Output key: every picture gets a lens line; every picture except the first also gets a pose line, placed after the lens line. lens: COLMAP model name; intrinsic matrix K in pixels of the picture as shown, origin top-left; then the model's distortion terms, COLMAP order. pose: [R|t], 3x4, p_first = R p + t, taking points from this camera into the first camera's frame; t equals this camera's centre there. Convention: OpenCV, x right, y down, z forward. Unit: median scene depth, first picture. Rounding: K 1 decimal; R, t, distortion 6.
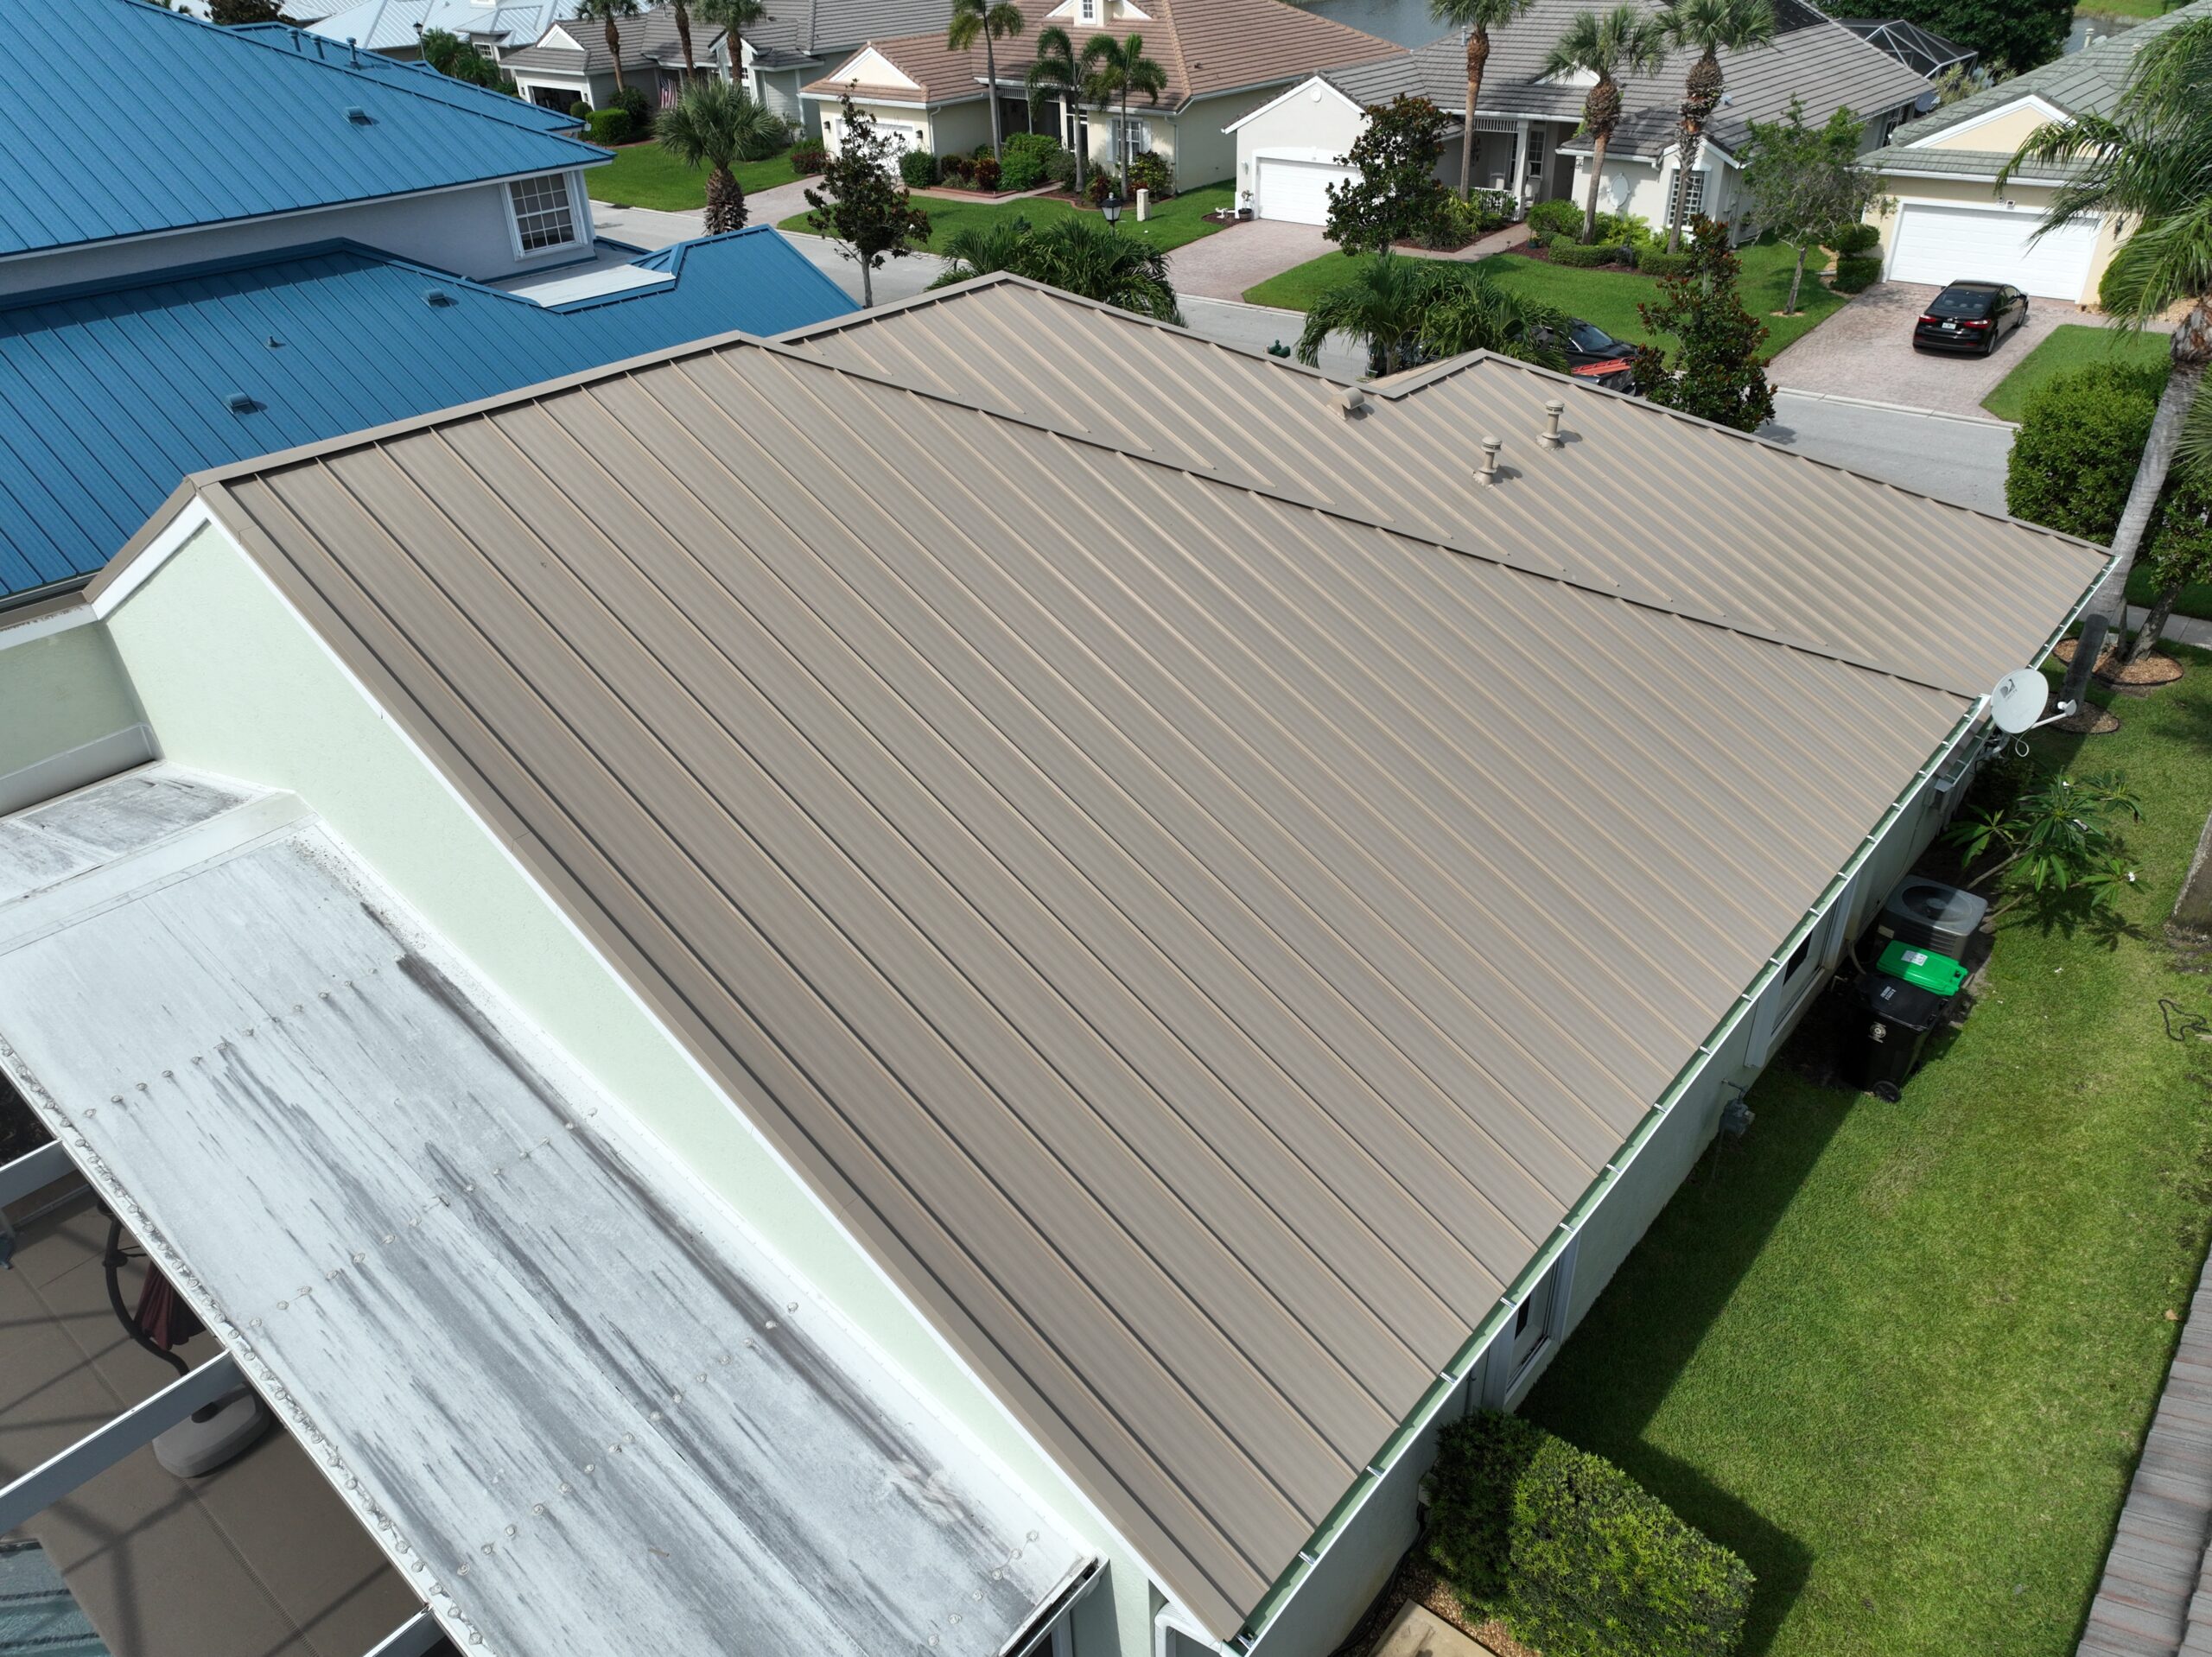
lens RADIAL K [[1543.6, 0, 1116.4], [0, 1543.6, 817.7], [0, 0, 1]] dist [-0.006695, 0.027746]
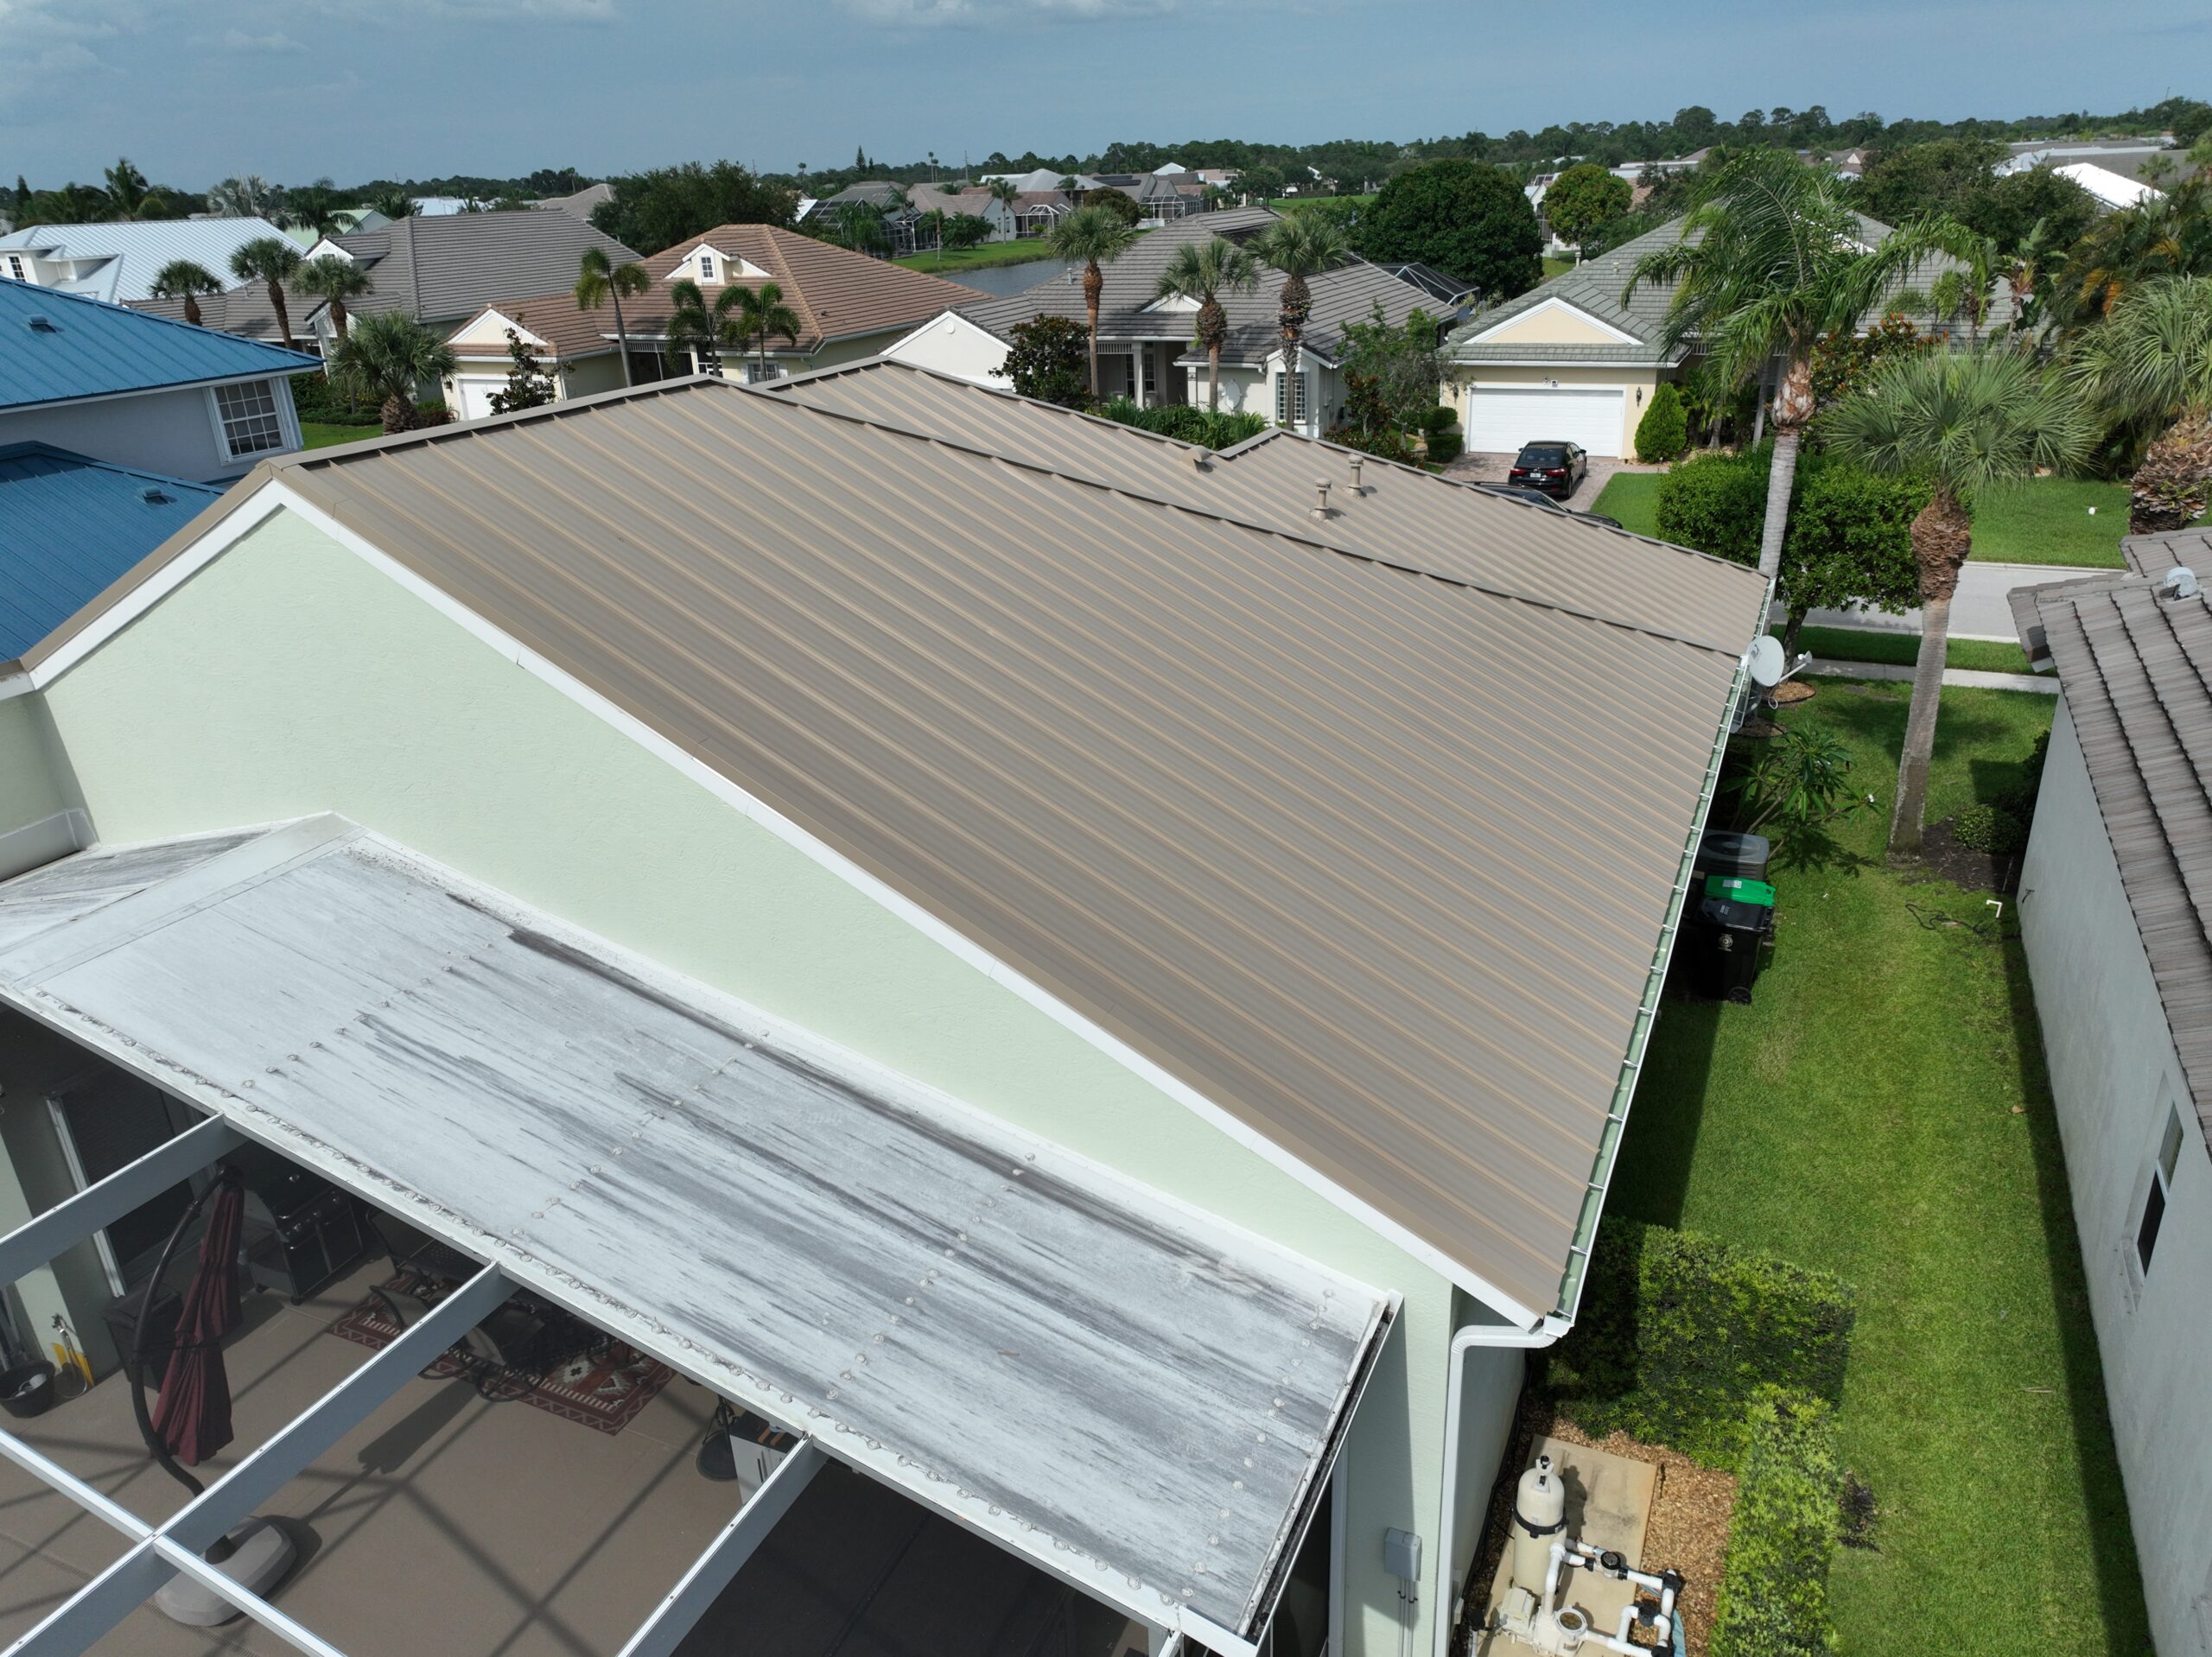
lens RADIAL K [[1543.6, 0, 1108.6], [0, 1543.6, 820.2], [0, 0, 1]] dist [-0.006695, 0.027746]
pose [[0.963454, -0.110028, 0.244235, -0.217482], [0.148120, 0.978506, -0.143483, 0.142658], [-0.223198, 0.174415, 0.959042, -0.019497]]
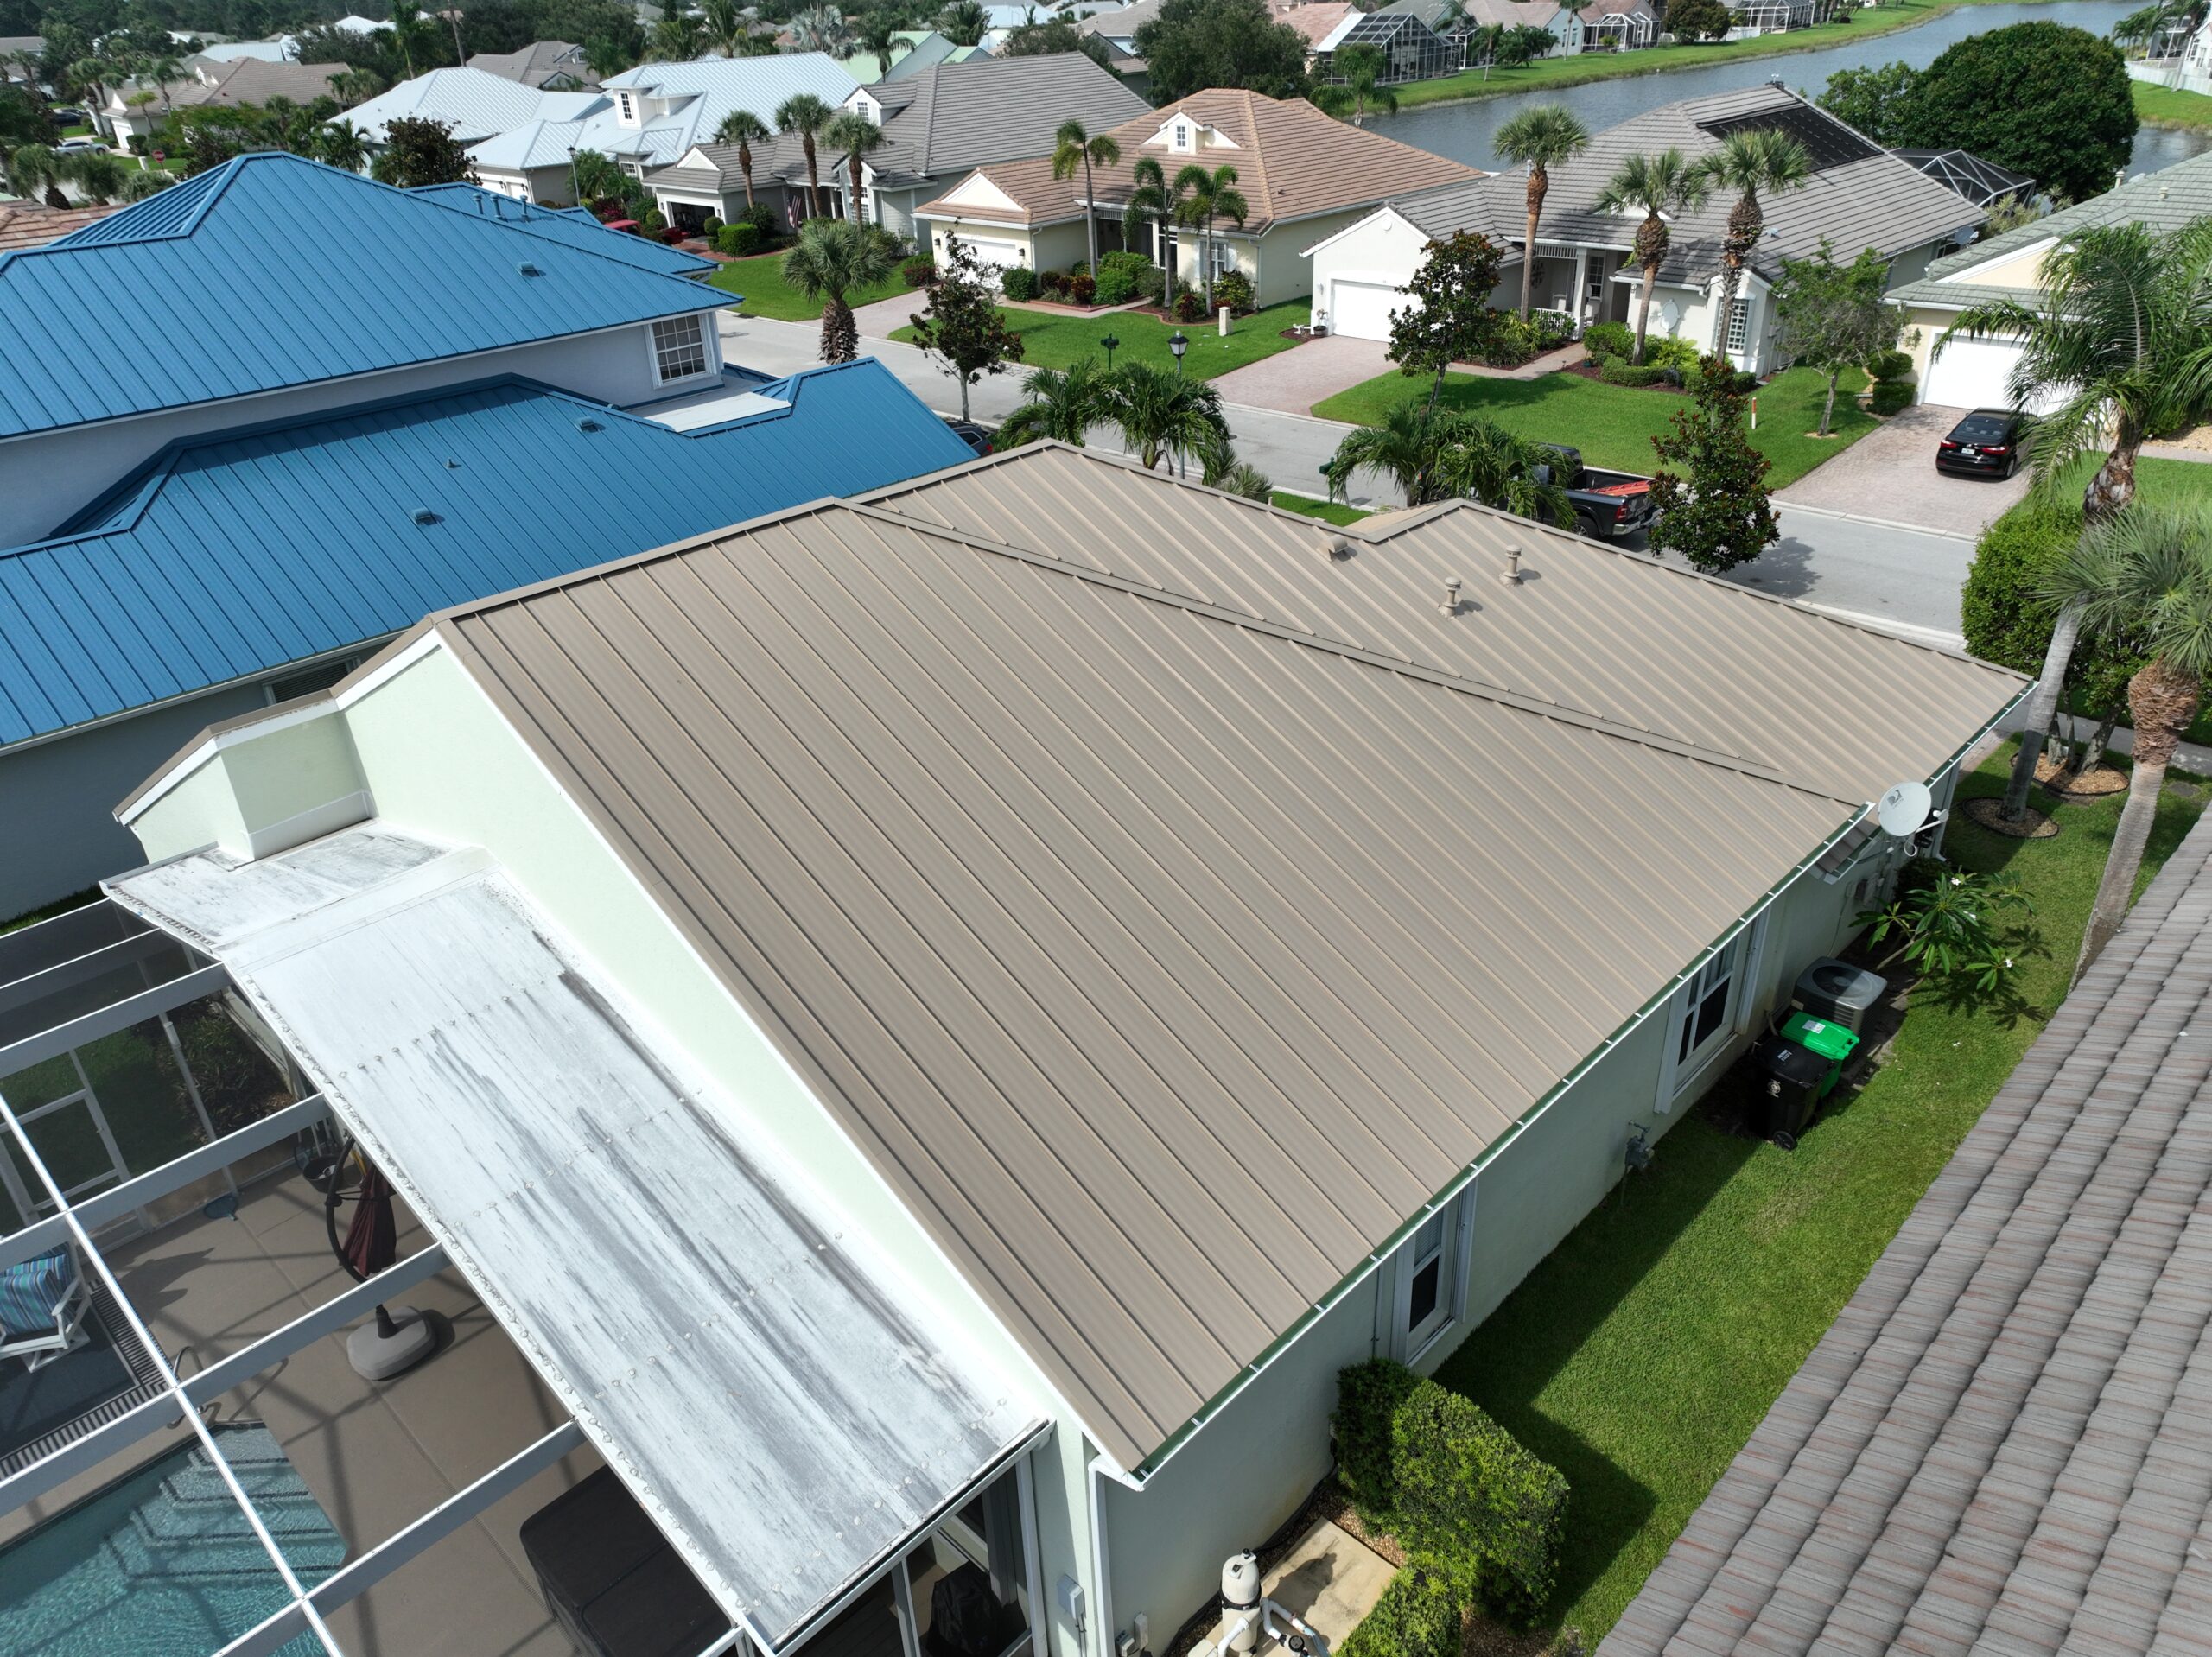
lens RADIAL K [[1543.6, 0, 1118.1], [0, 1543.6, 816.9], [0, 0, 1]] dist [-0.006695, 0.027746]
pose [[0.997814, 0.025776, -0.060852, 0.061176], [-0.028759, 0.998401, -0.048659, 0.004776], [0.059500, 0.050303, 0.996960, -0.200370]]
